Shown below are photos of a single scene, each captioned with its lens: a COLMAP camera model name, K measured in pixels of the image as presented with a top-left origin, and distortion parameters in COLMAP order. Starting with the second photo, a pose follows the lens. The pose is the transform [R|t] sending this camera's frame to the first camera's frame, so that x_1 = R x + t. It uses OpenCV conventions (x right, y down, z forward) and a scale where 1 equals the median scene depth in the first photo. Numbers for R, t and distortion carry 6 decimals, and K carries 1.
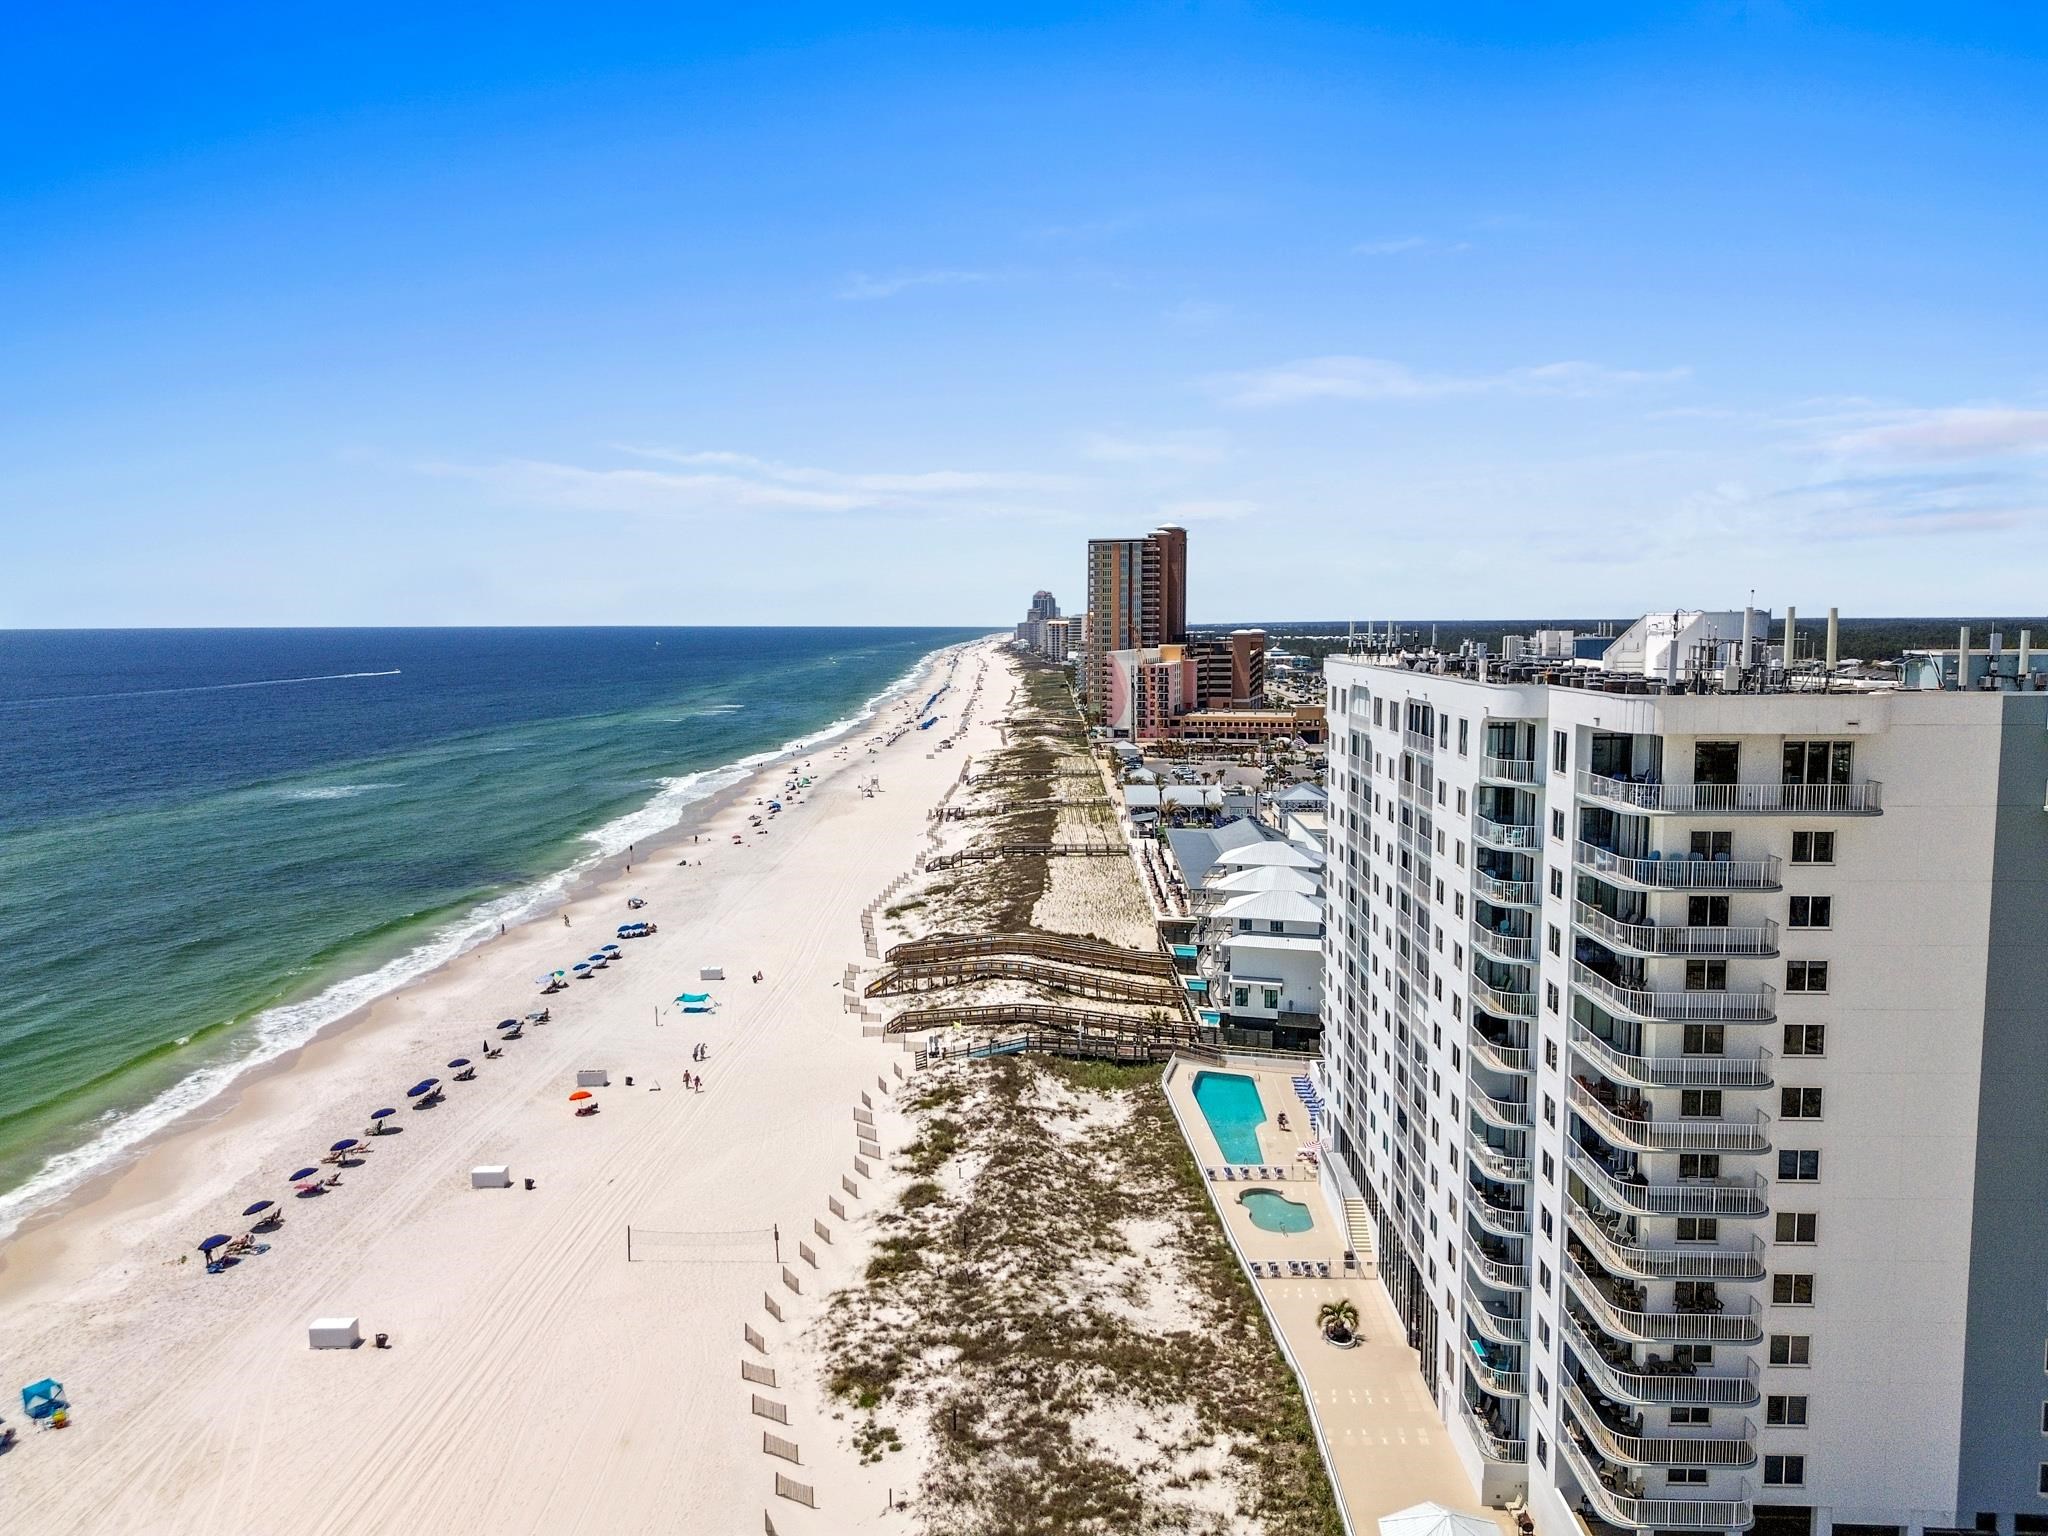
lens RADIAL K [[1433.9, 0, 1025.9], [0, 1433.9, 815.6], [0, 0, 1]] dist [-0.022363, -0.000615]
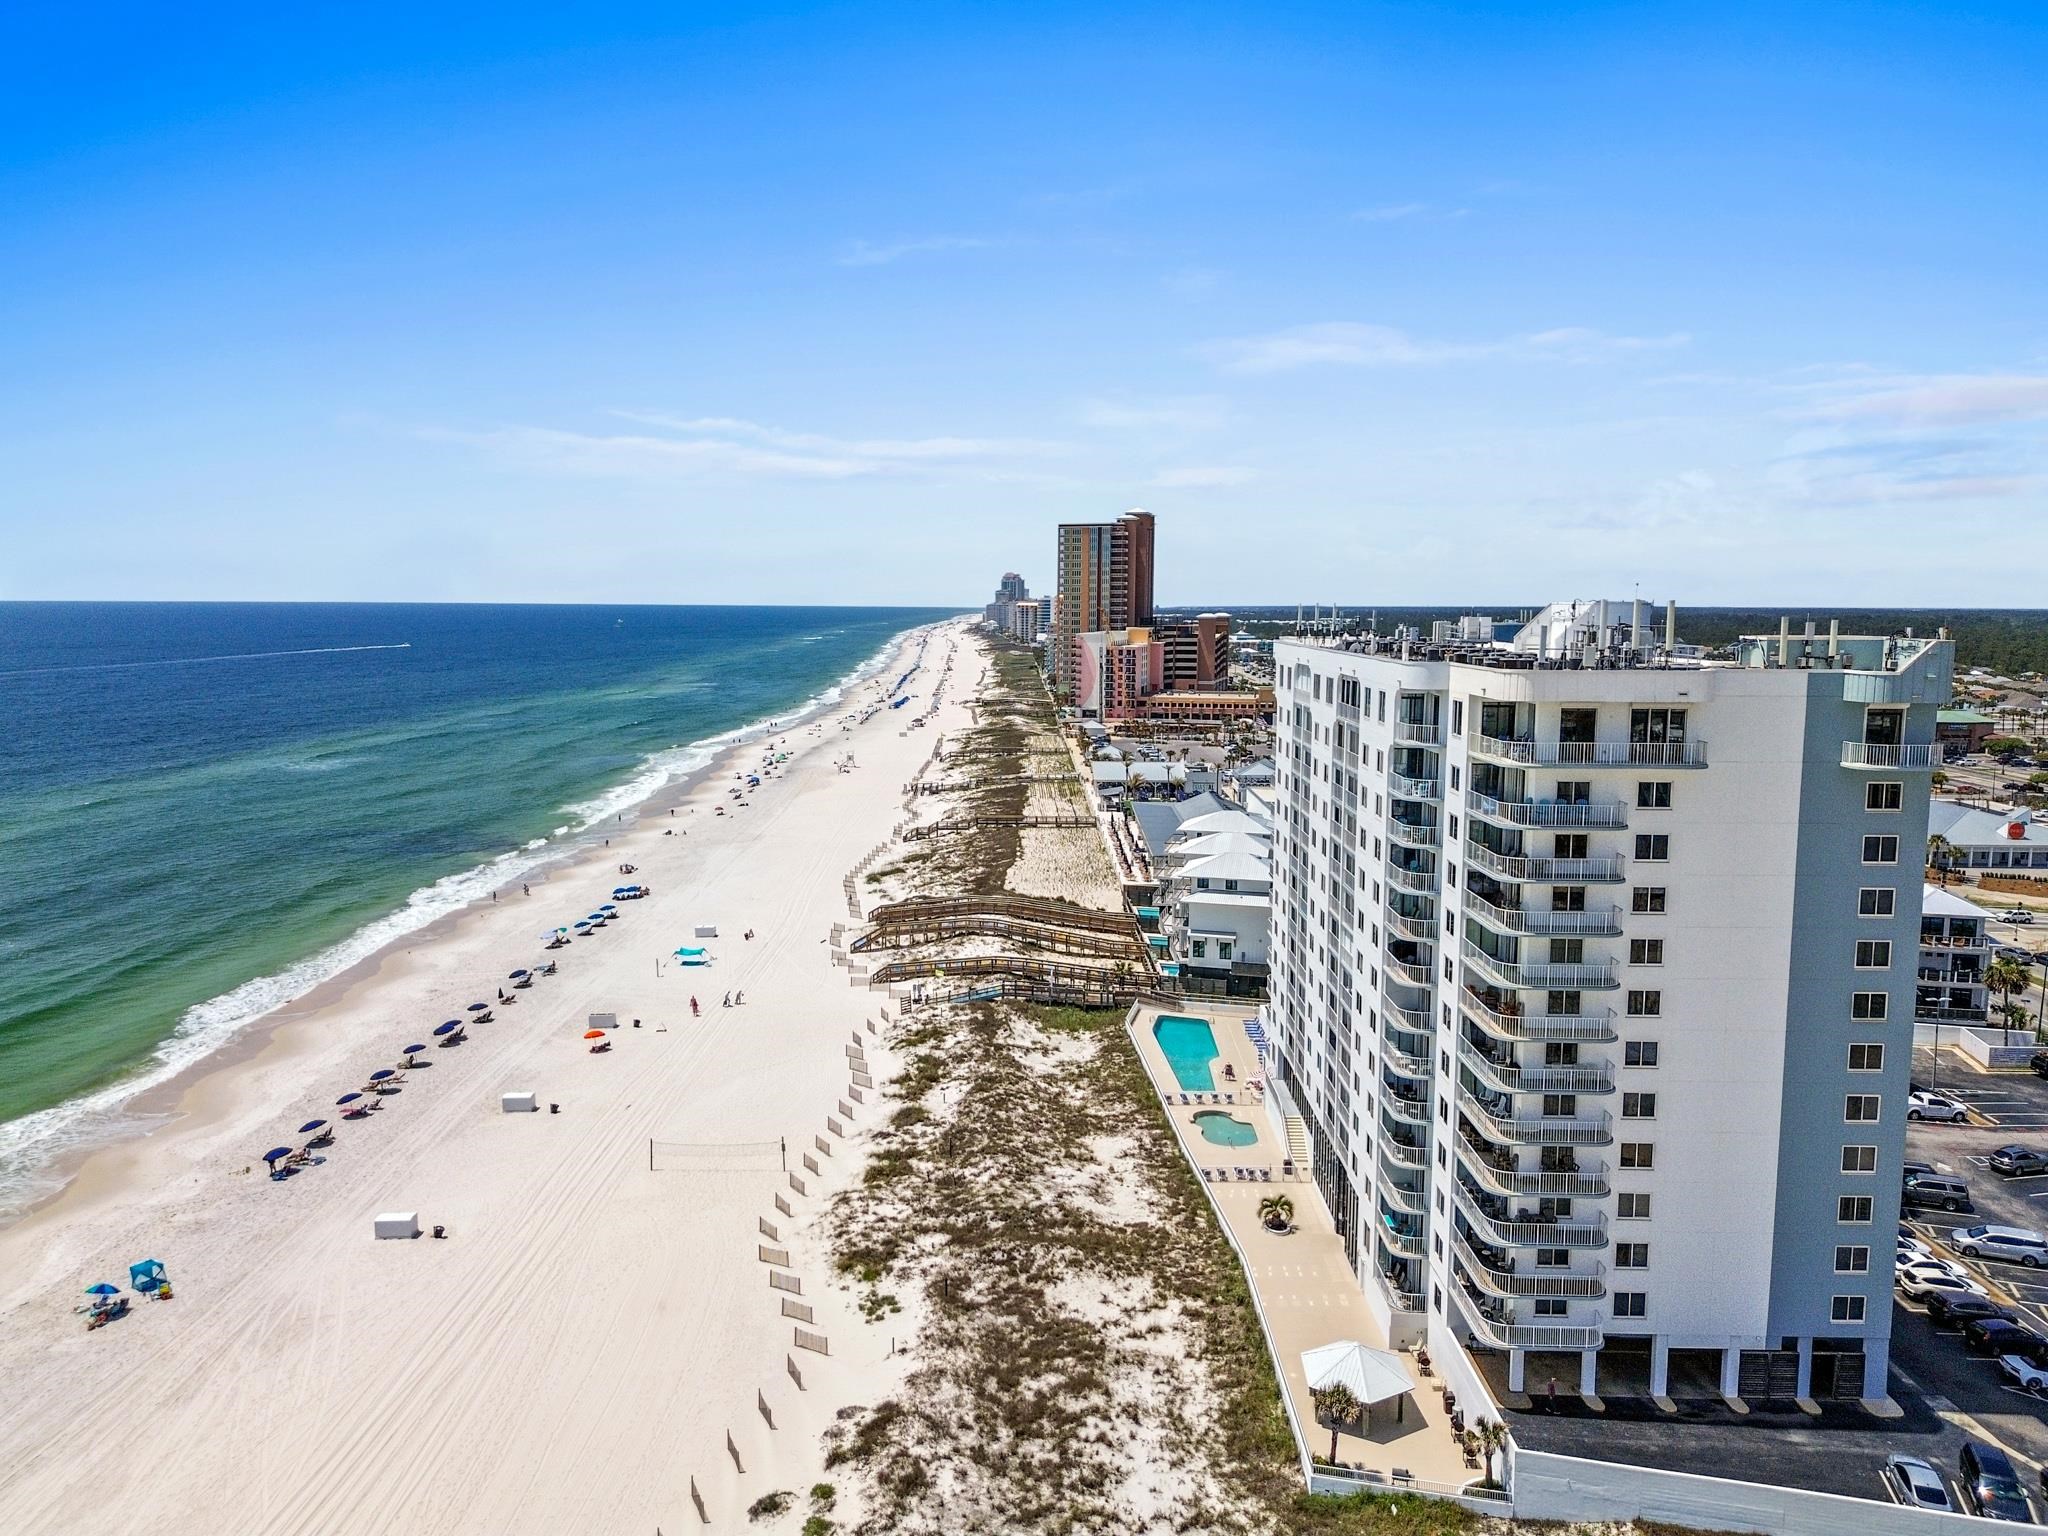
lens RADIAL K [[1433.9, 0, 1025.9], [0, 1433.9, 815.6], [0, 0, 1]] dist [-0.022363, -0.000615]
pose [[0.999709, 0.006768, 0.023134, -0.011001], [-0.007052, 0.999900, 0.012234, 0.017106], [-0.023049, -0.012393, 0.999658, -0.130386]]
